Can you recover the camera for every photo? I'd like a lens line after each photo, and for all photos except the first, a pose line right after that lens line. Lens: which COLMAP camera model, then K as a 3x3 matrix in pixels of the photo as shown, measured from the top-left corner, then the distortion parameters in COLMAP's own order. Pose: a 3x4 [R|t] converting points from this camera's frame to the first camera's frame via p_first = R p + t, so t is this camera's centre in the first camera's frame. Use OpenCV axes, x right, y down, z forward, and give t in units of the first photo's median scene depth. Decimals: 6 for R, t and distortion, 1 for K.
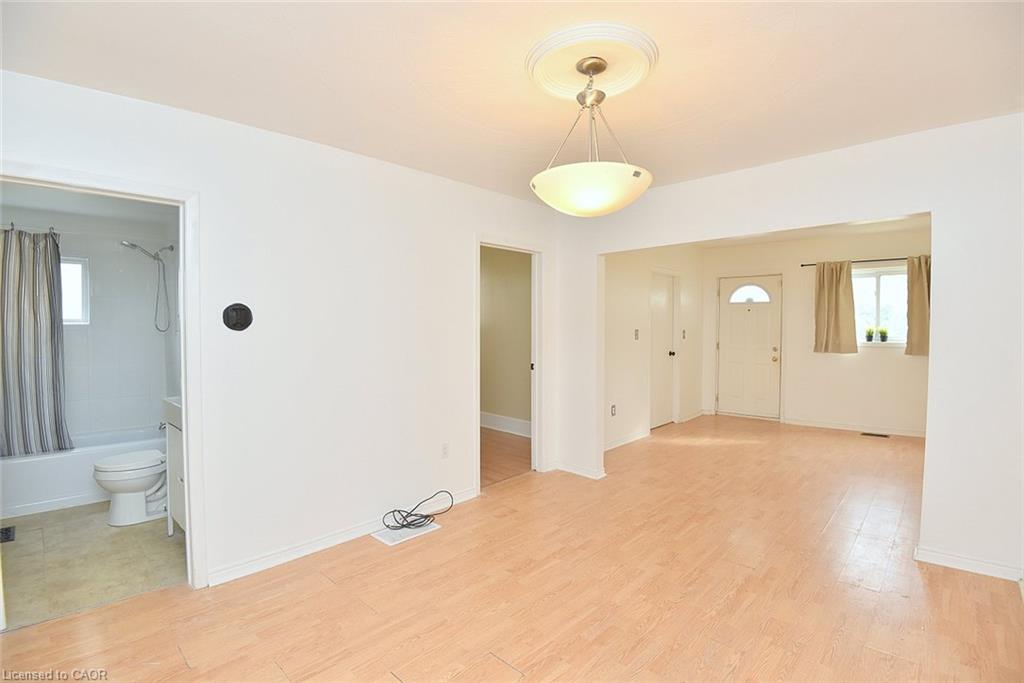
lens RADIAL K [[476.2, 0, 511.2], [0, 476.2, 341.1], [0, 0, 1]] dist [-0.029268, -0.008069]
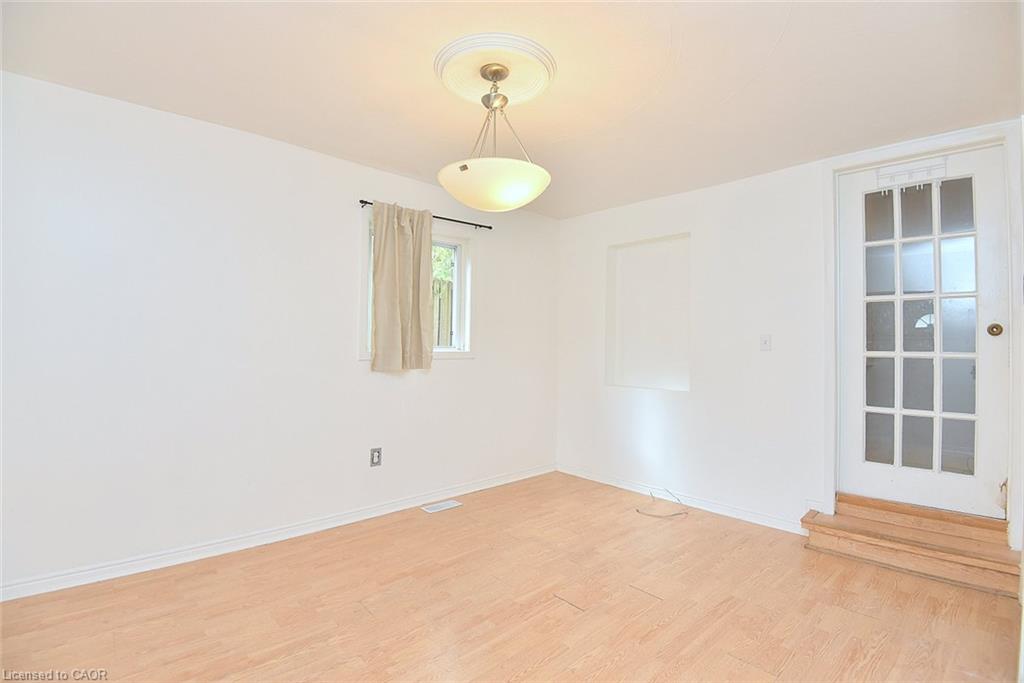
lens RADIAL K [[476.2, 0, 512.1], [0, 476.2, 337.4], [0, 0, 1]] dist [-0.029268, -0.008069]
pose [[-0.998177, -0.005781, 0.060077, 0.021144], [-0.004901, 0.999879, 0.014782, 0.002251], [-0.060155, 0.014461, -0.998084, 0.728599]]
